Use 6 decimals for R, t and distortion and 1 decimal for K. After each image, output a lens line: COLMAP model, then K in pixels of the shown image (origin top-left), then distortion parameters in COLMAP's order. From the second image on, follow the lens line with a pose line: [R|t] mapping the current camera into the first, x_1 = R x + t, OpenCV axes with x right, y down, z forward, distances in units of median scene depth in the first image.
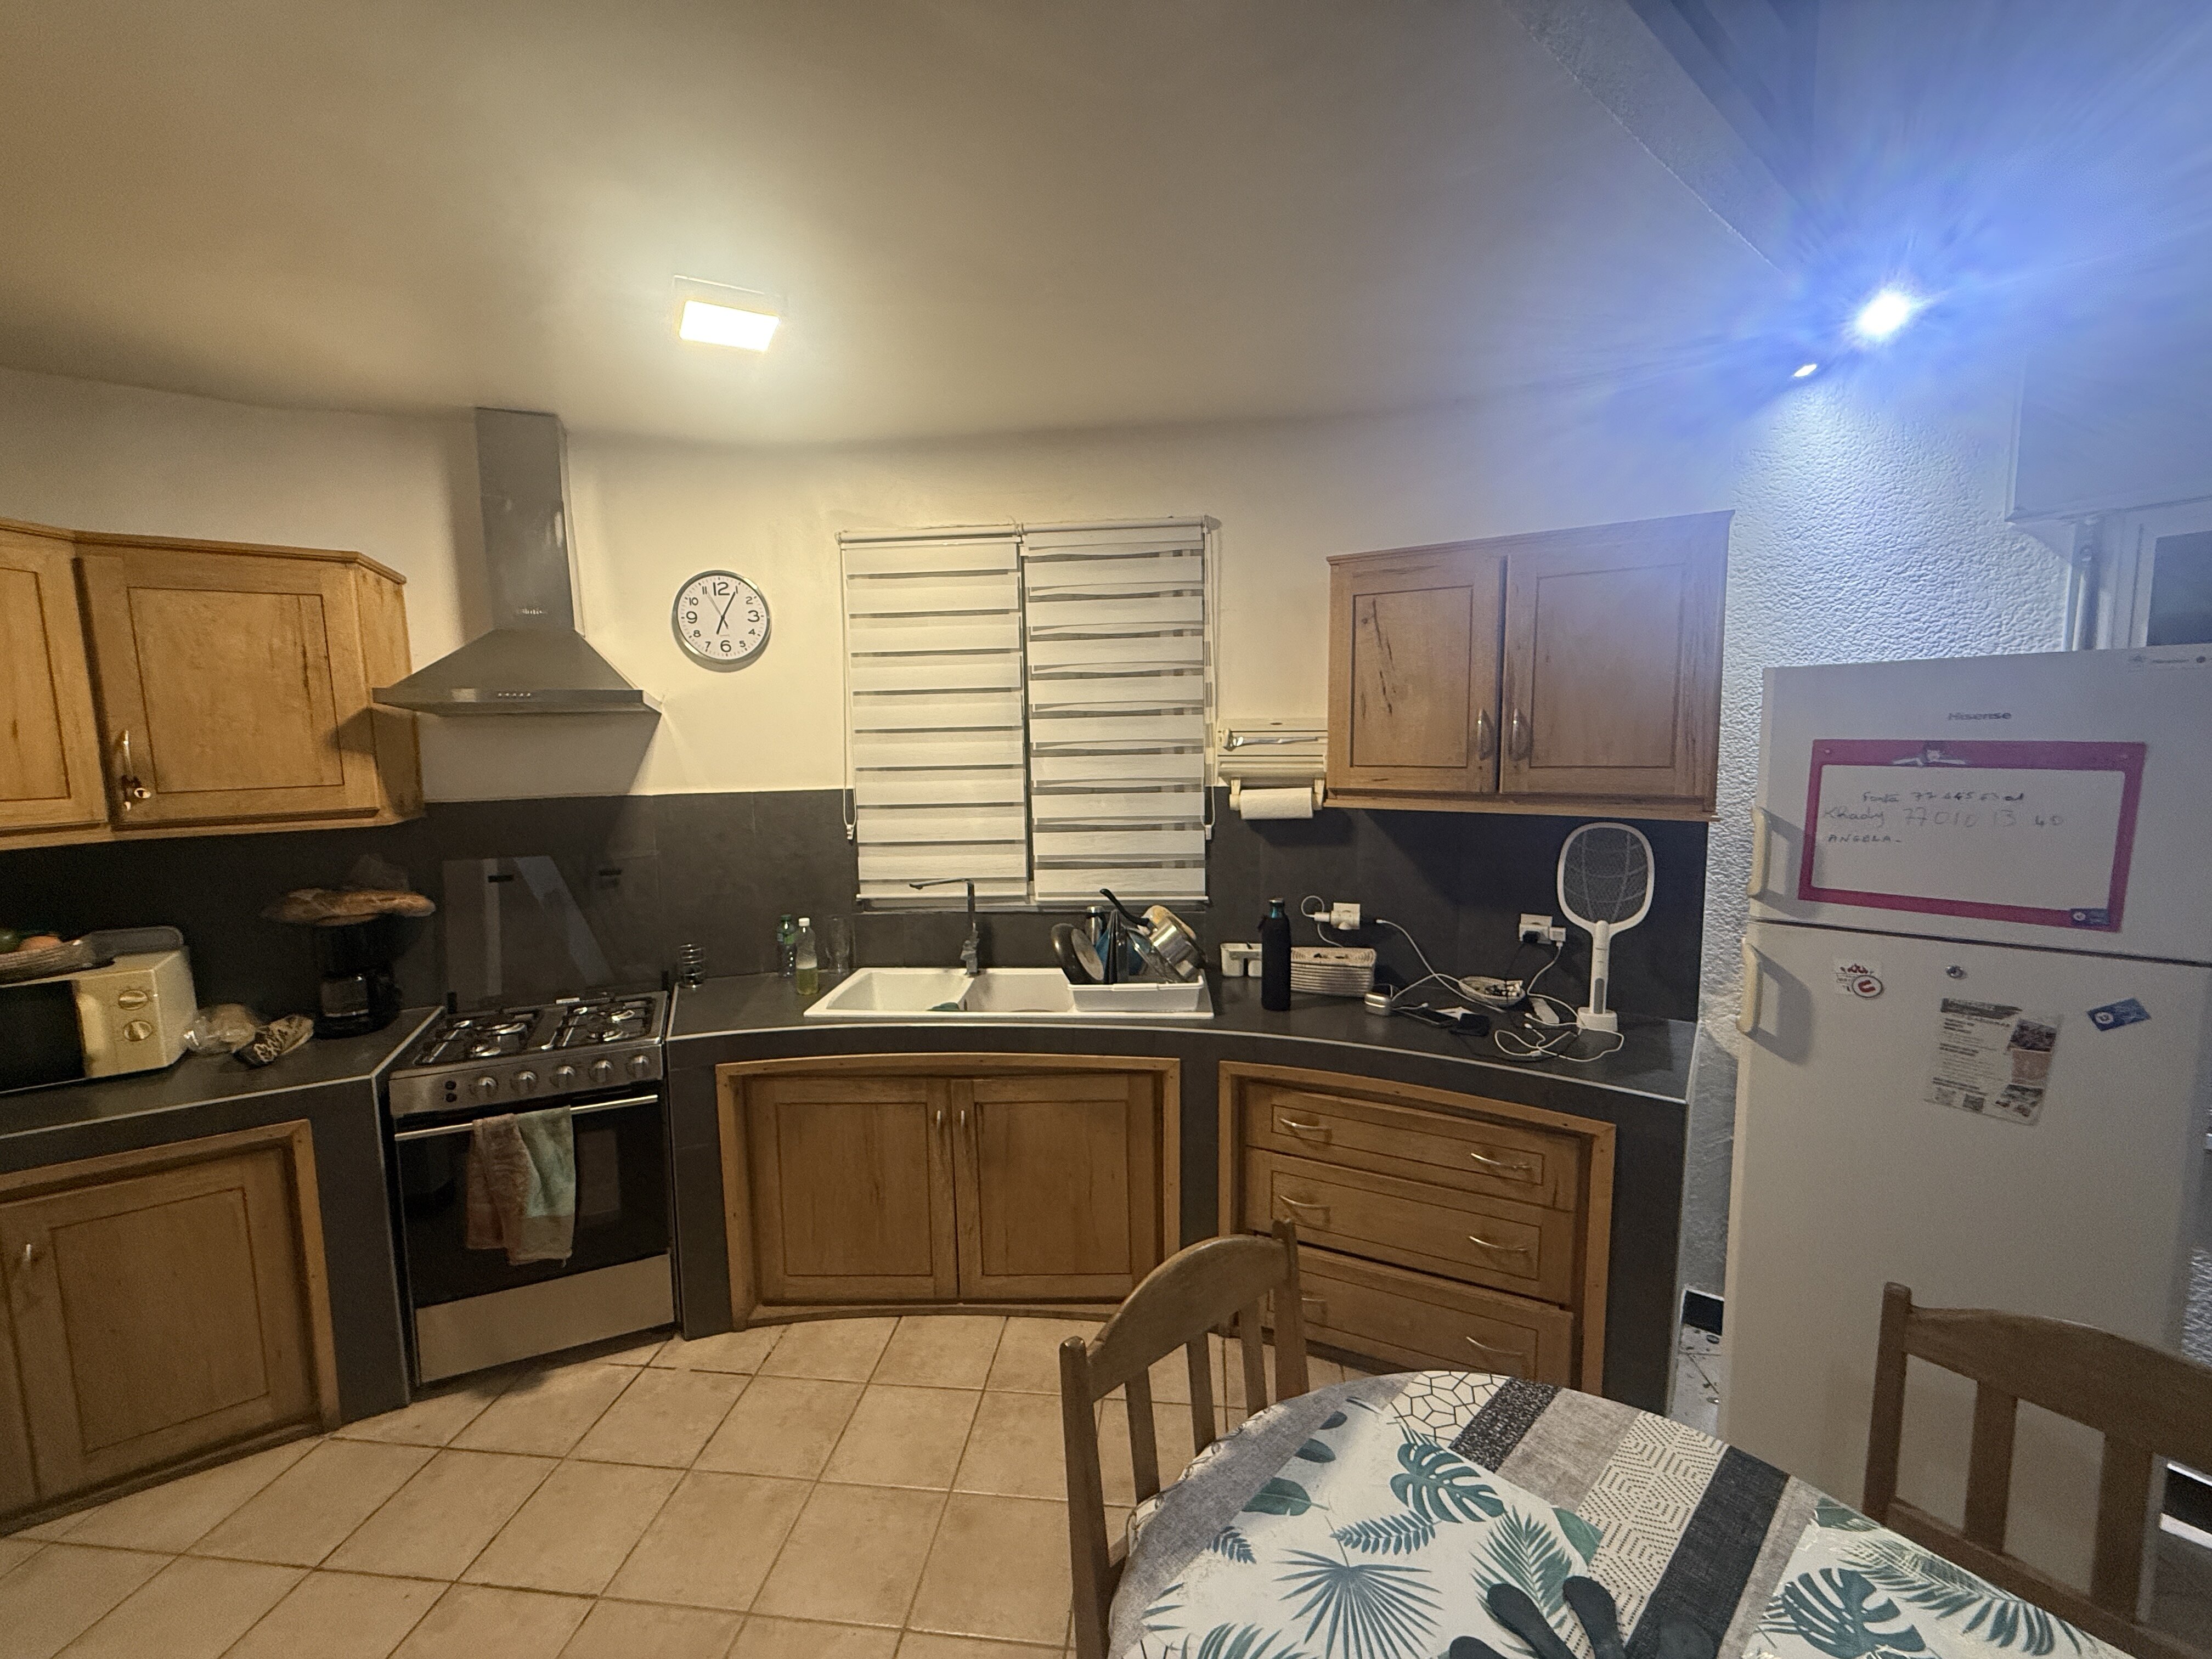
lens RADIAL K [[881.1, 0, 1103.3], [0, 881.1, 831.6], [0, 0, 1]] dist [-0.002487, 0.000767]
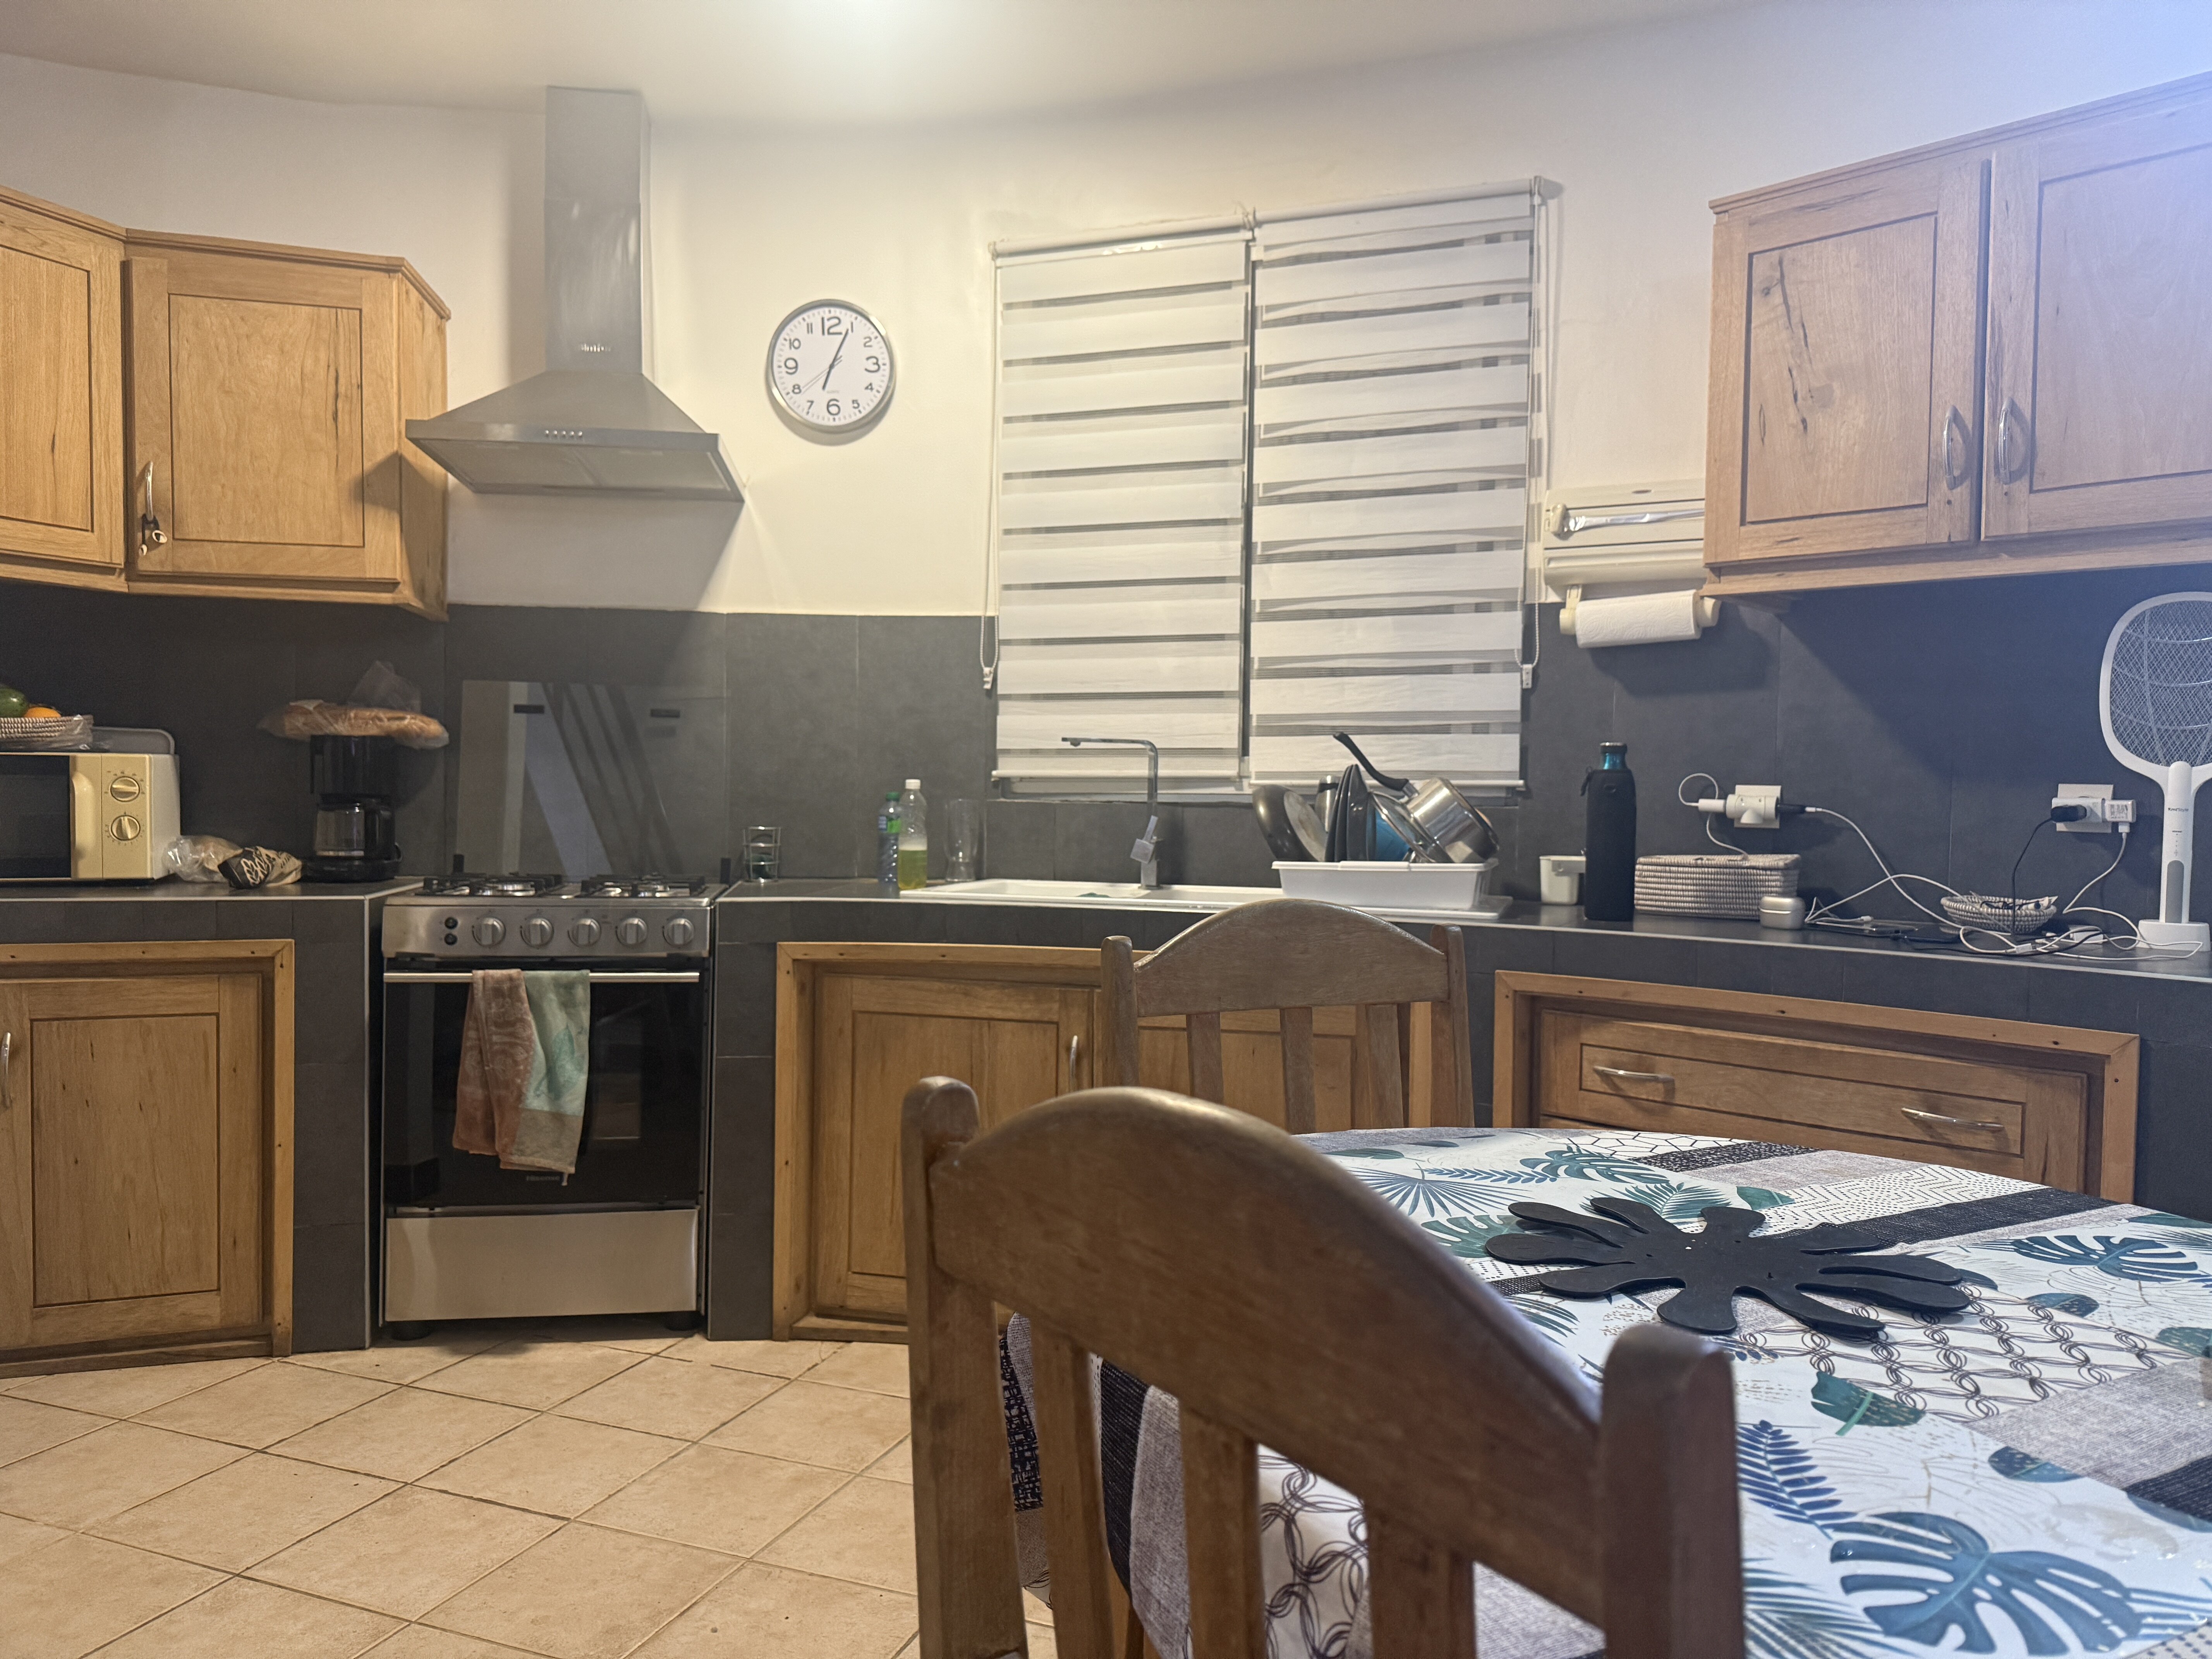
lens RADIAL K [[1565.7, 0, 1109.6], [0, 1565.7, 838.6], [0, 0, 1]] dist [0.043614, -0.064987]
pose [[0.968633, 0.034867, -0.246037, 0.132720], [-0.052876, 0.996353, -0.066973, 0.249732], [0.242805, 0.077882, 0.966944, -0.172619]]
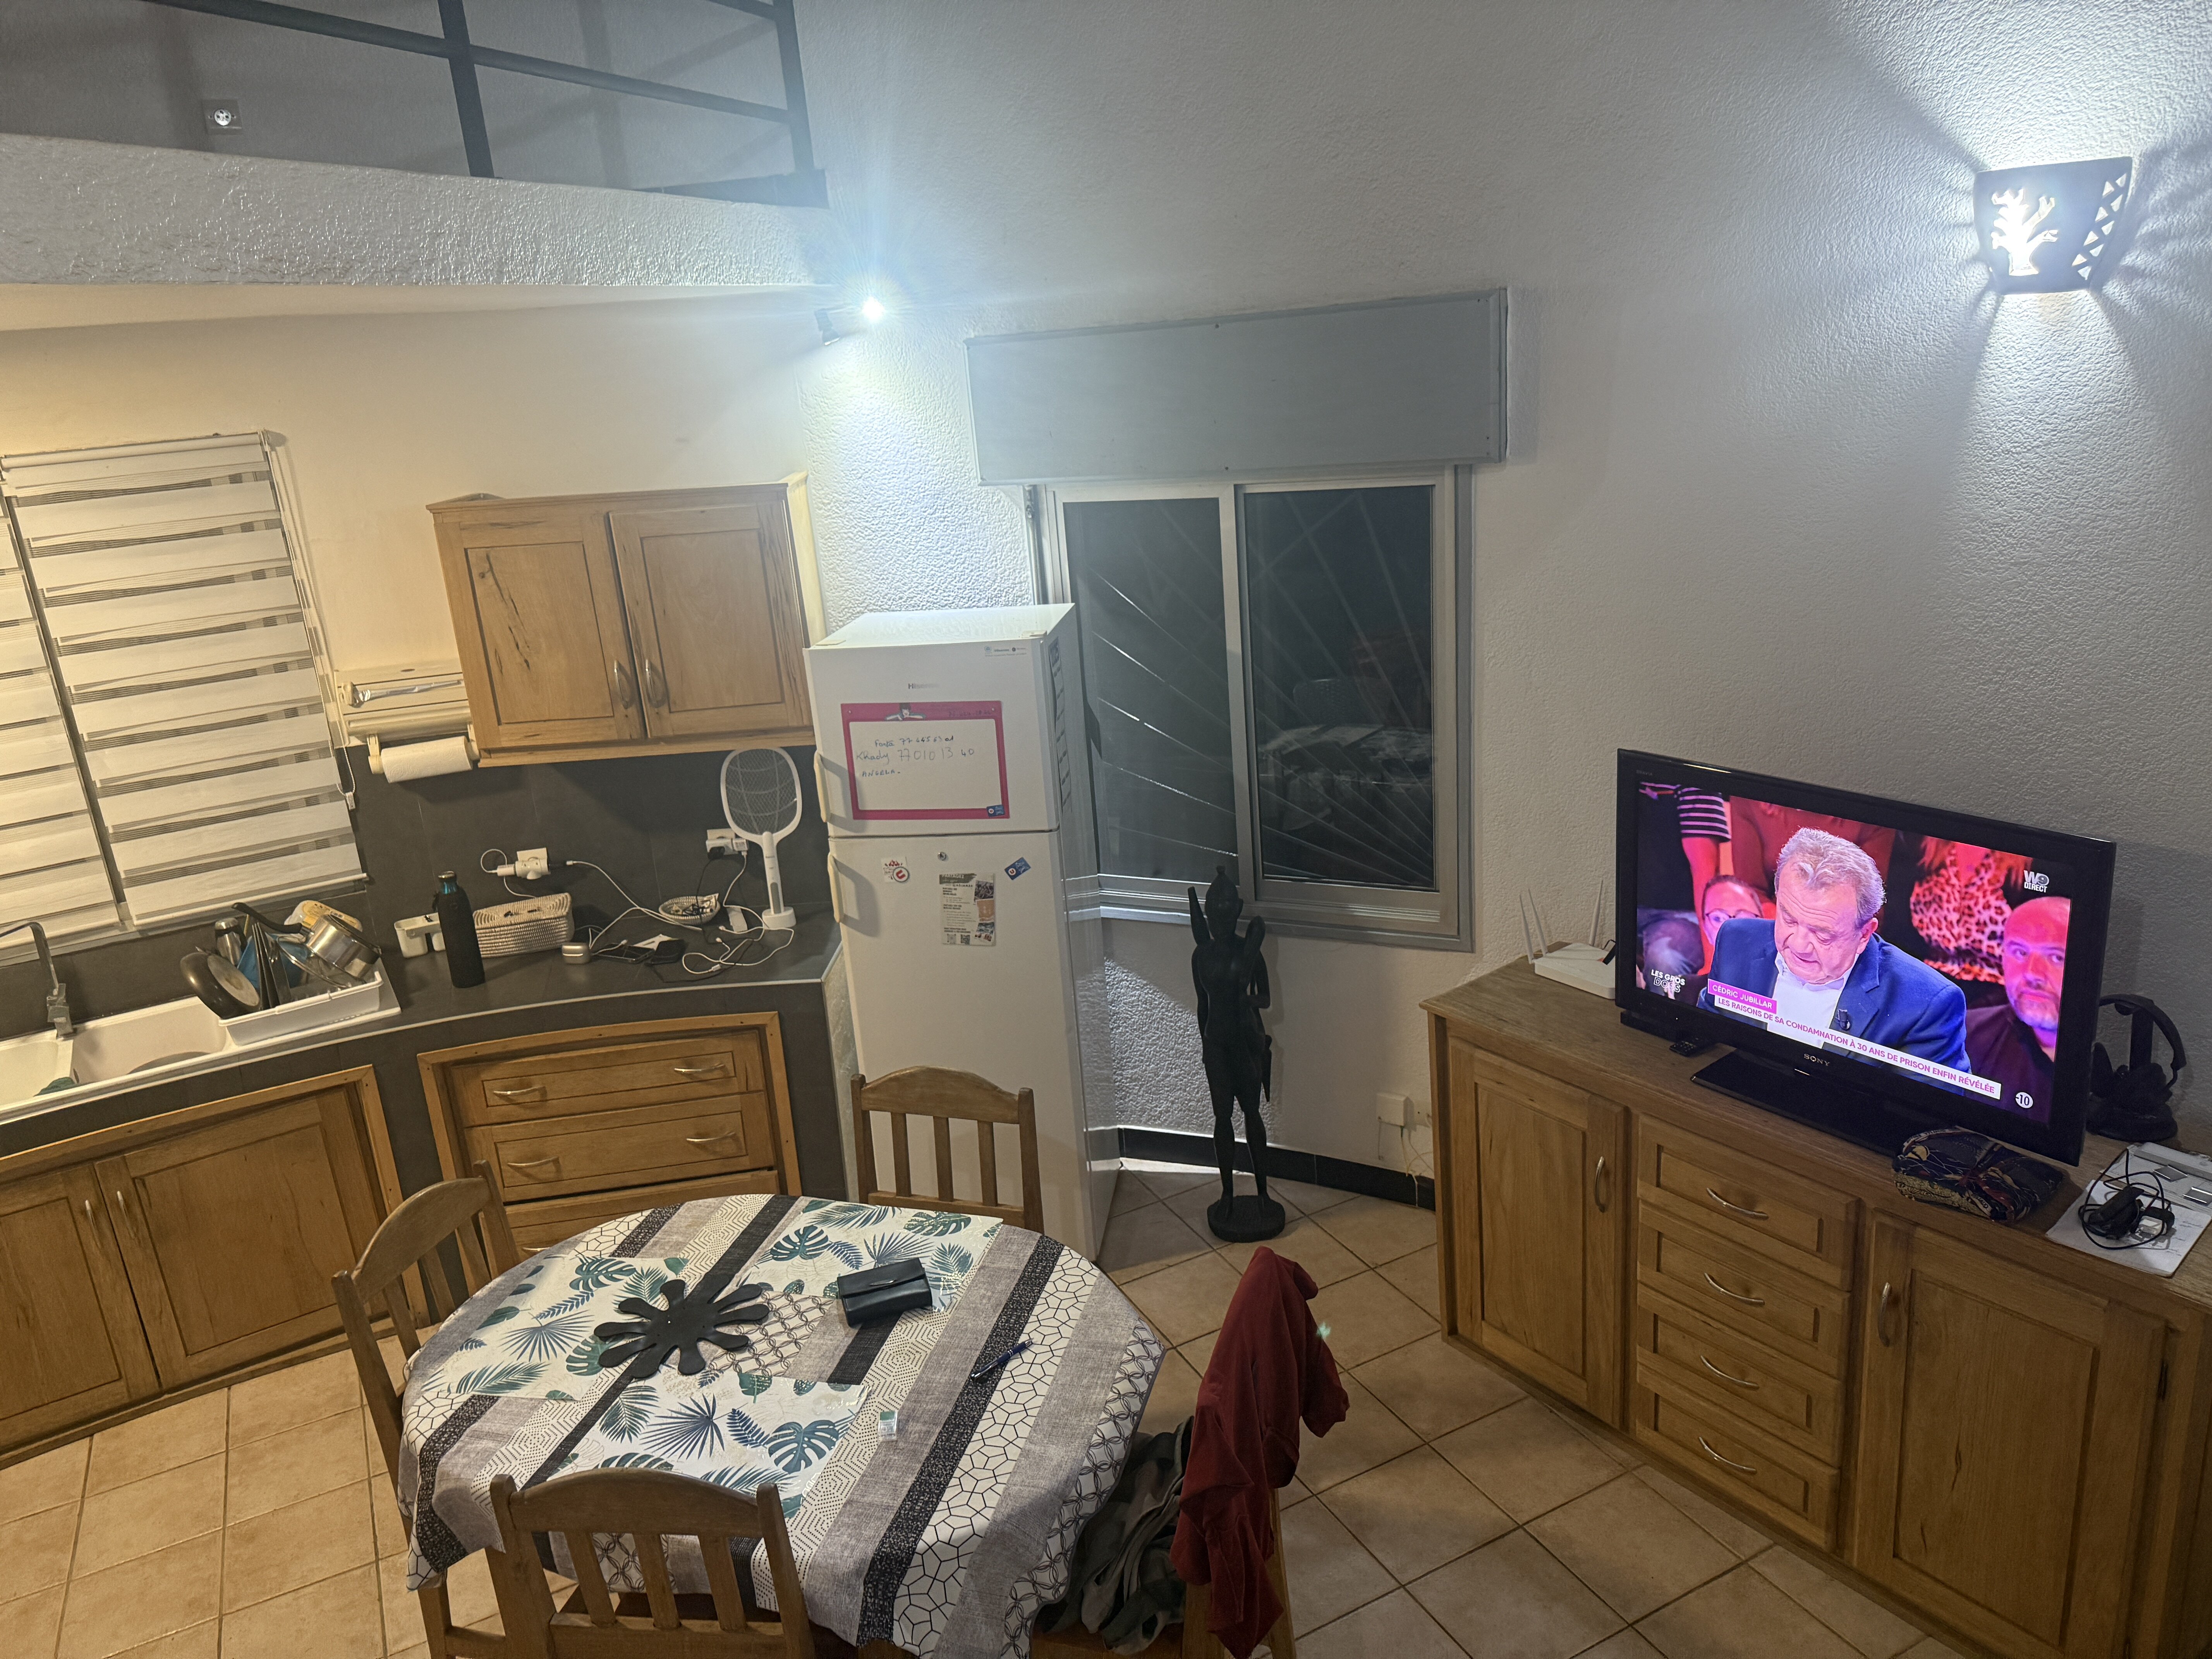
lens RADIAL K [[1565.7, 0, 1116.0], [0, 1565.7, 813.3], [0, 0, 1]] dist [0.043614, -0.064987]
pose [[0.829962, -0.208974, 0.517198, -0.069660], [0.119726, 0.972303, 0.200732, -0.247809], [-0.544820, -0.104678, 0.831994, -0.816820]]
